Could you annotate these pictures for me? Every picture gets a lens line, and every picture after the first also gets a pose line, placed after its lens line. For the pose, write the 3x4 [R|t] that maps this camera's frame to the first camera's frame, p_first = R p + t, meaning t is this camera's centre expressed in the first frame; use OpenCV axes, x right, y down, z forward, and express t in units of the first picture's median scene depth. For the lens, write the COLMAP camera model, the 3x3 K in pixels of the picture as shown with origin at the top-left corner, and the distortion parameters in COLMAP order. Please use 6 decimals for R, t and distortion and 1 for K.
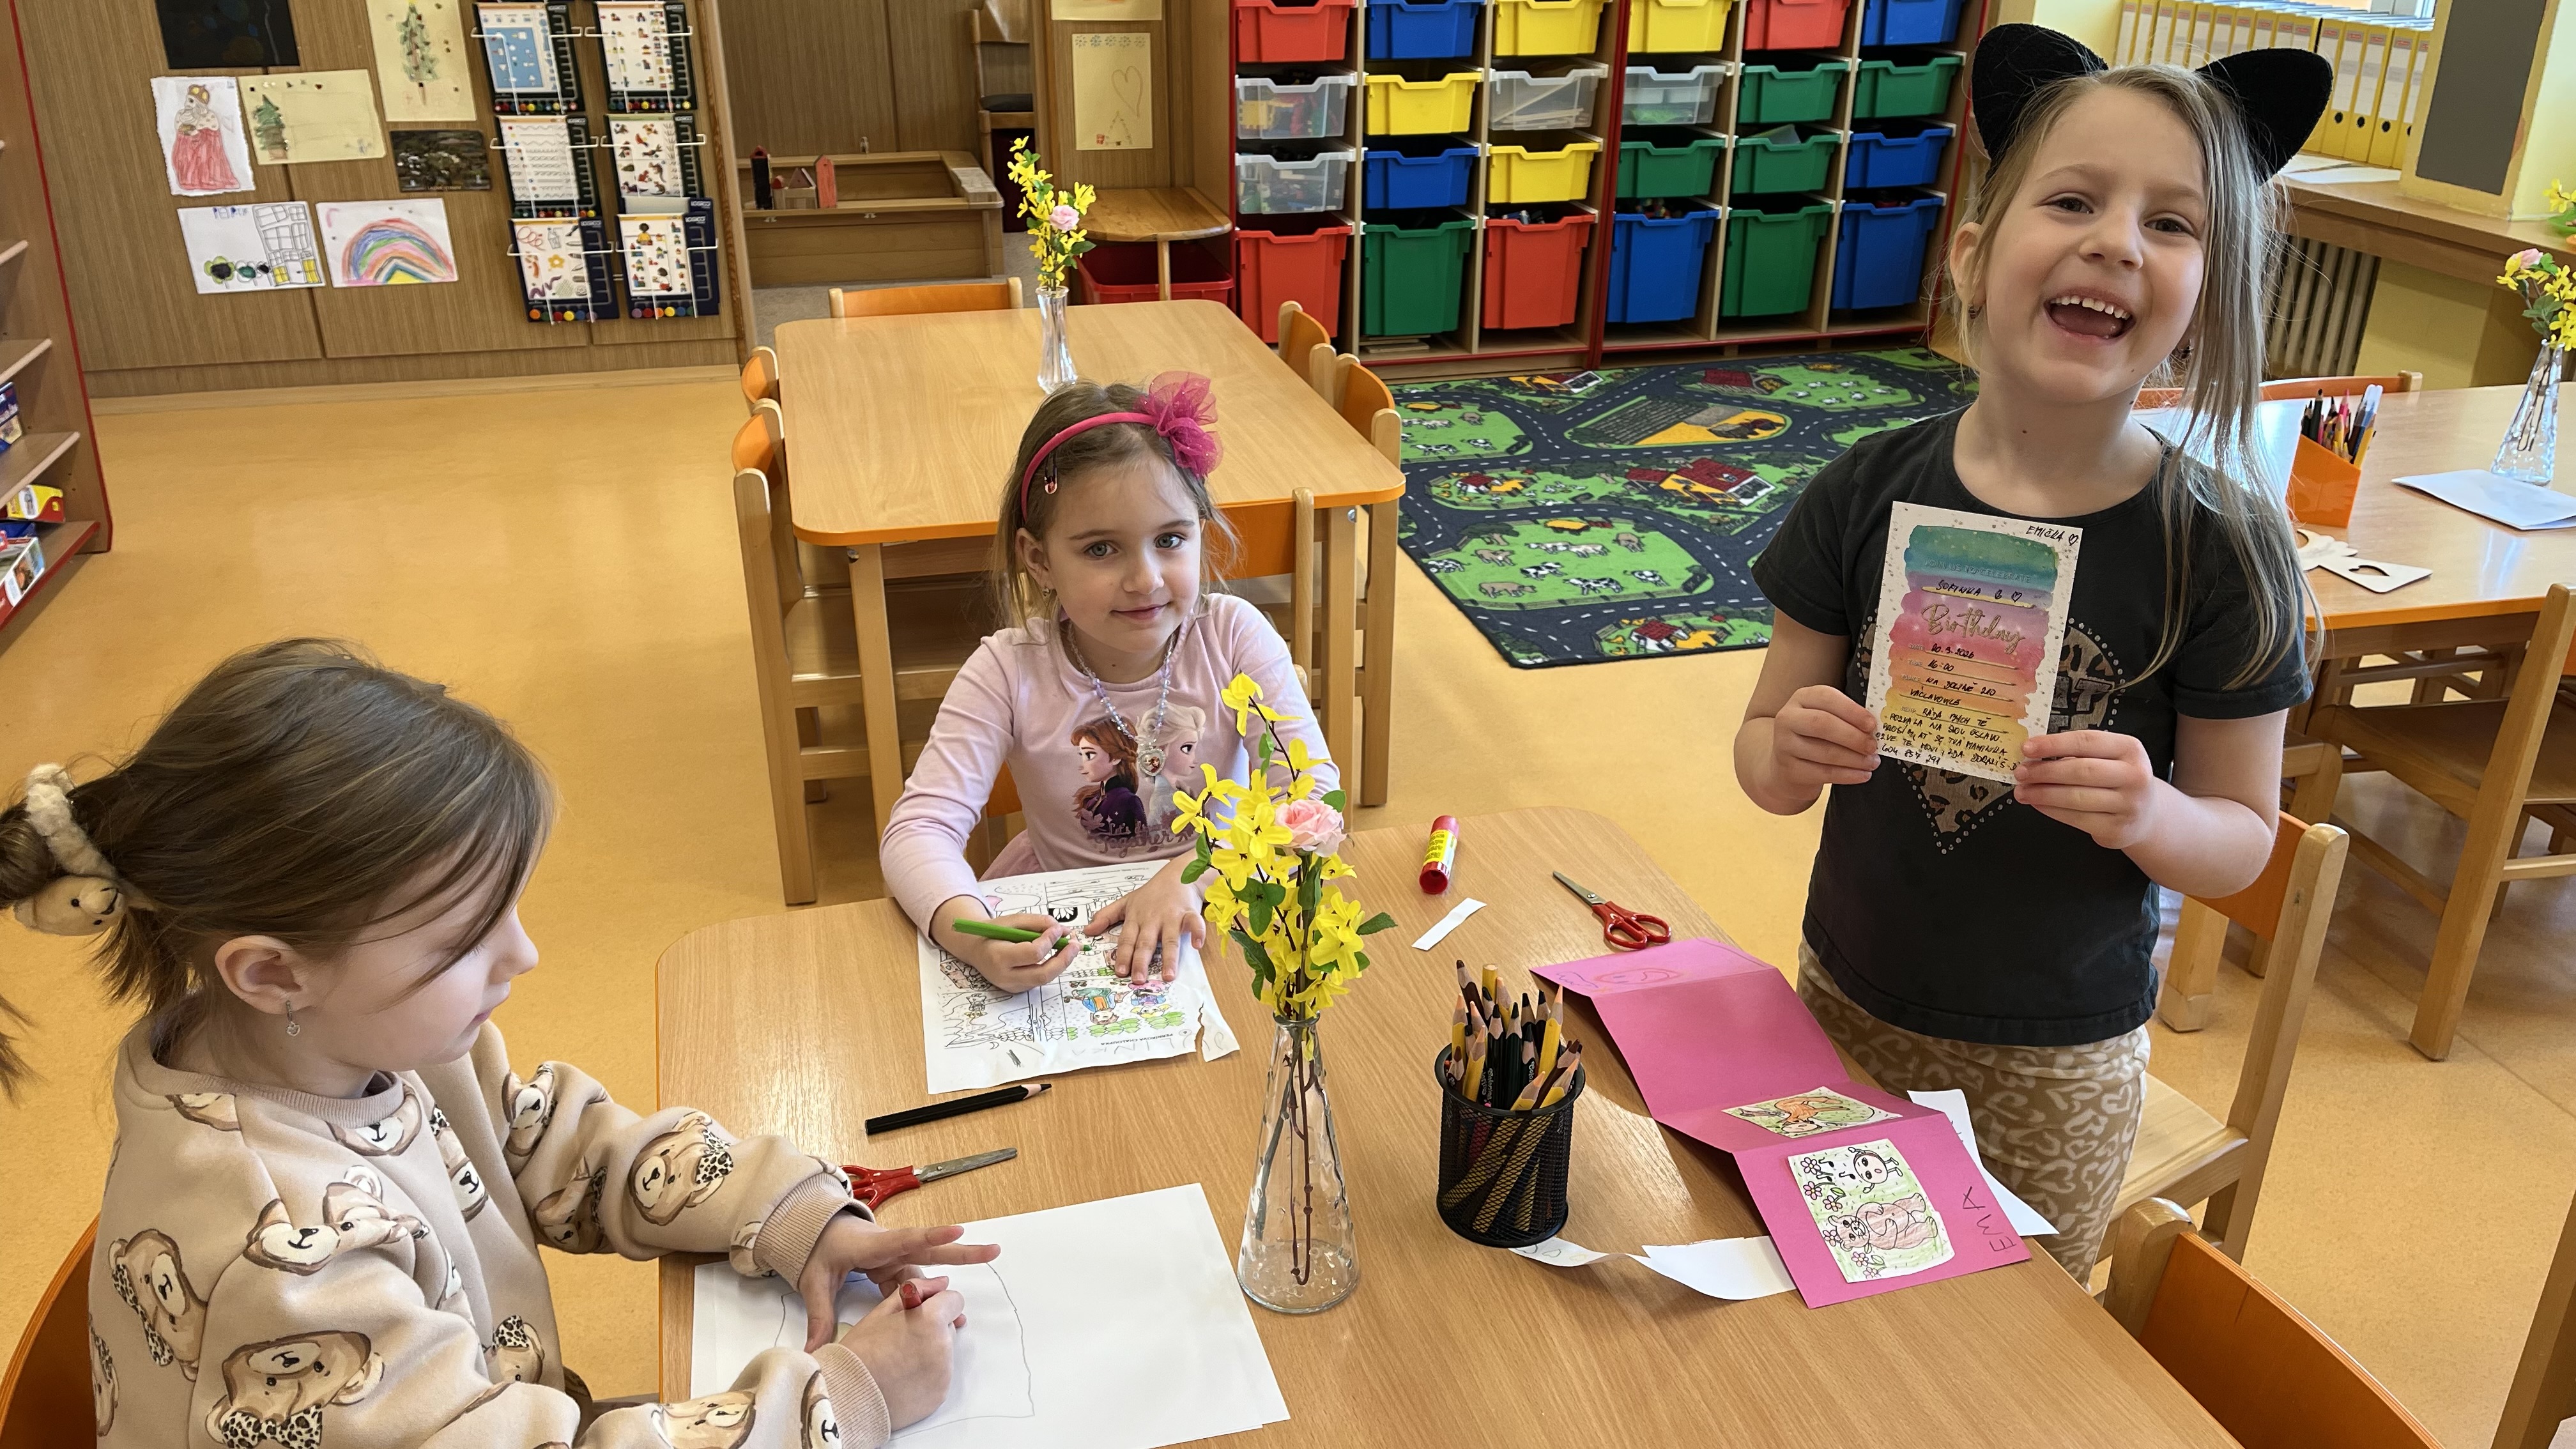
lens RADIAL K [[1945.9, 0, 1269.9], [0, 1945.9, 749.7], [0, 0, 1]] dist [0.065183, -0.060852]
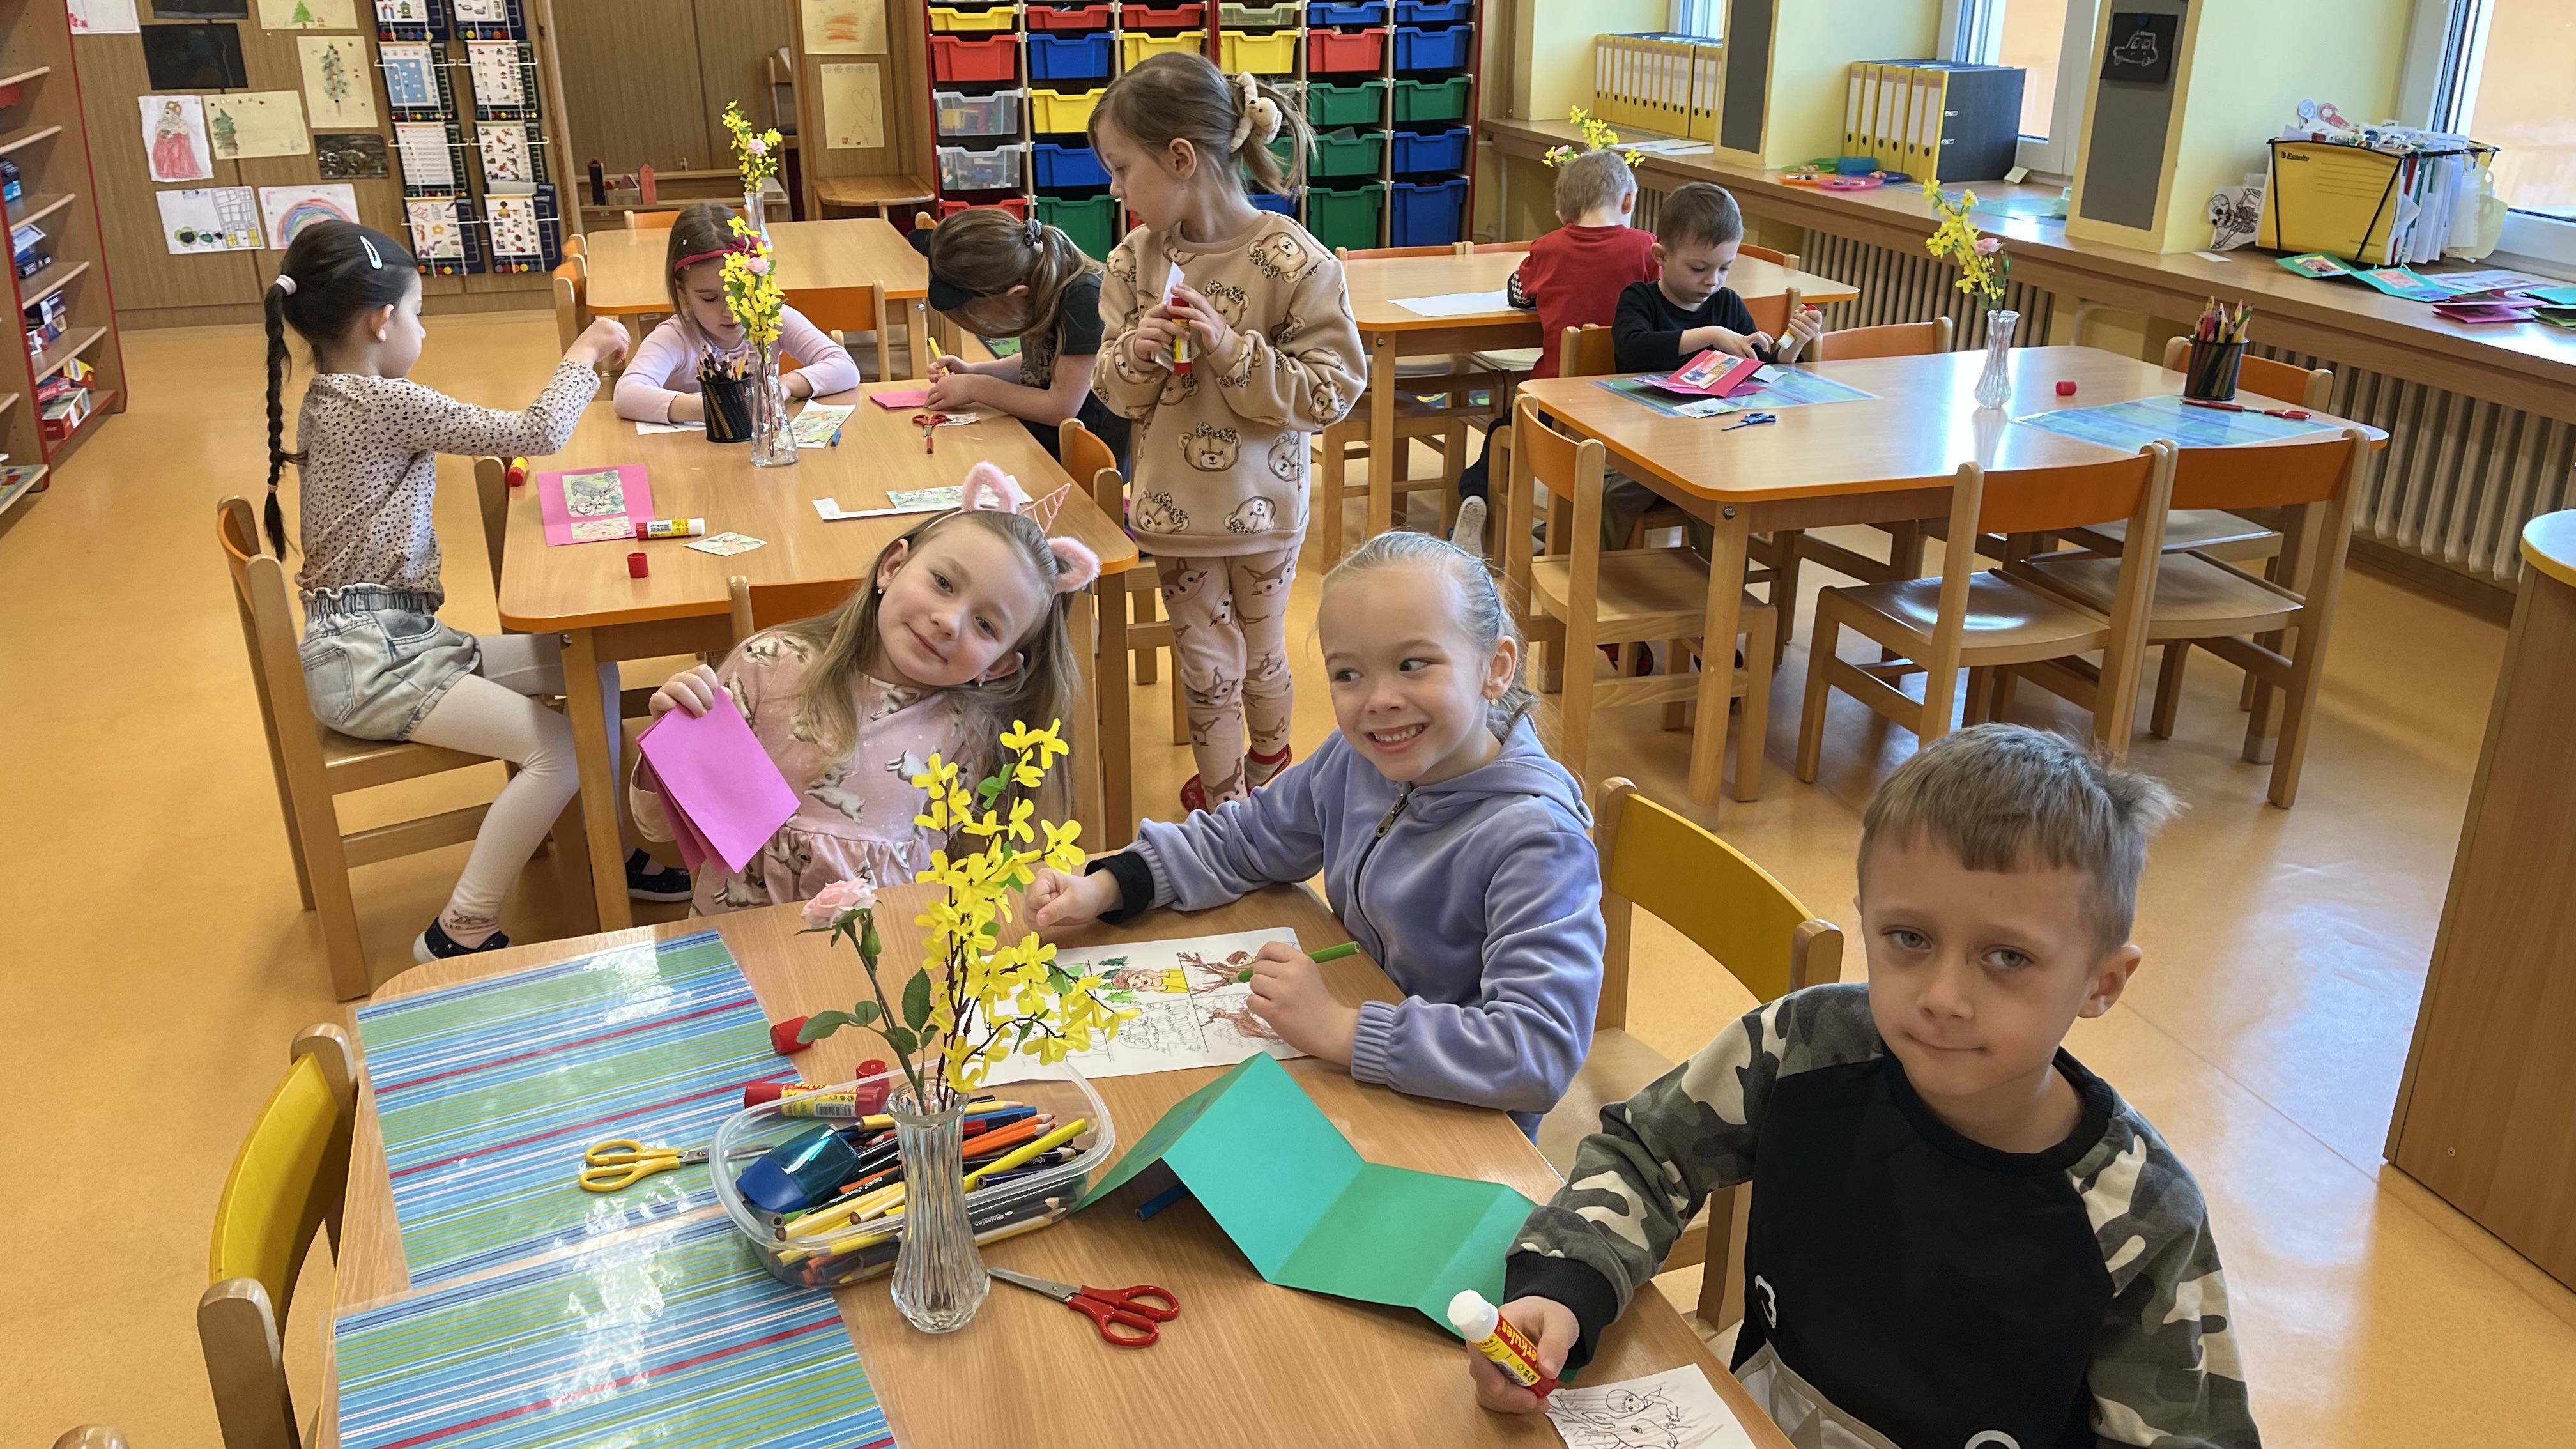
lens RADIAL K [[1976.2, 0, 1256.8], [0, 1976.2, 721.7], [0, 0, 1]] dist [0.086698, -0.078006]
pose [[0.998590, -0.026804, 0.045817, 0.132647], [0.029264, 0.998118, -0.053884, 0.186145], [-0.044286, 0.055149, 0.997496, -0.399412]]
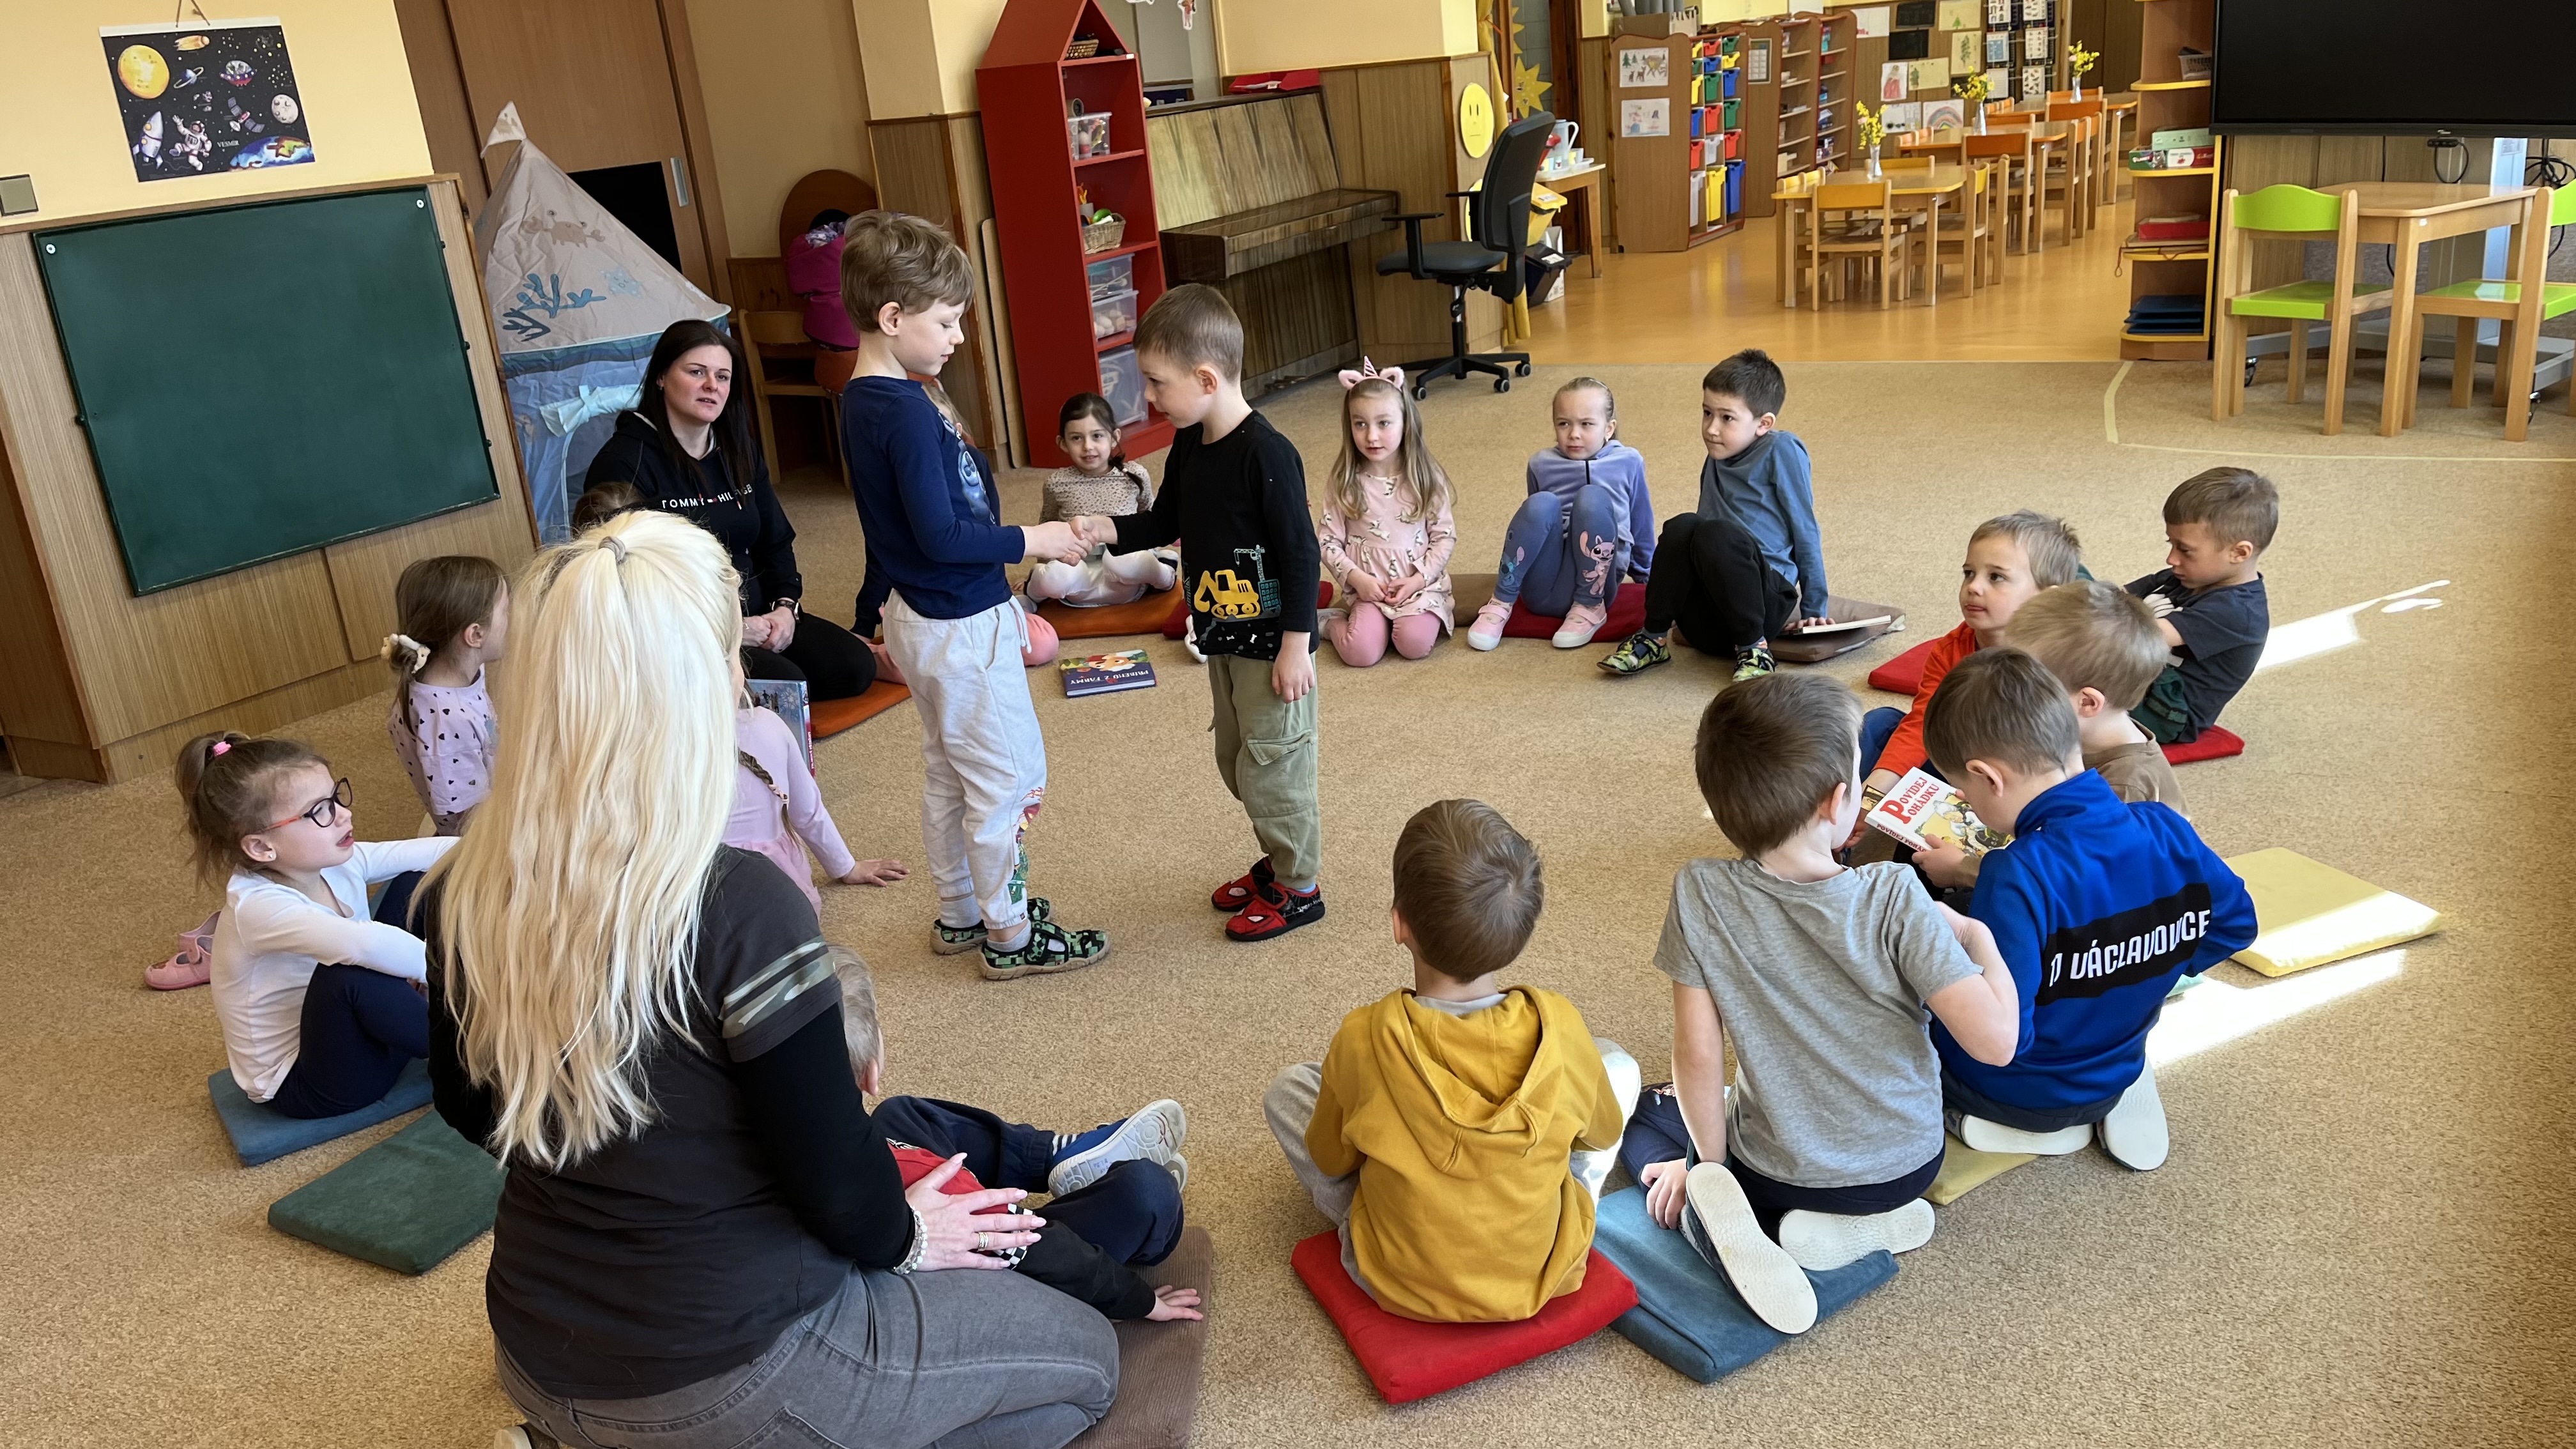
lens RADIAL K [[1957.4, 0, 1295.7], [0, 1957.4, 709.3], [0, 0, 1]] dist [0.059693, -0.081826]
pose [[0.729970, 0.155019, -0.665668, 0.976399], [-0.206823, 0.978378, 0.001040, 0.830441], [0.651436, 0.136916, 0.746247, -1.765119]]
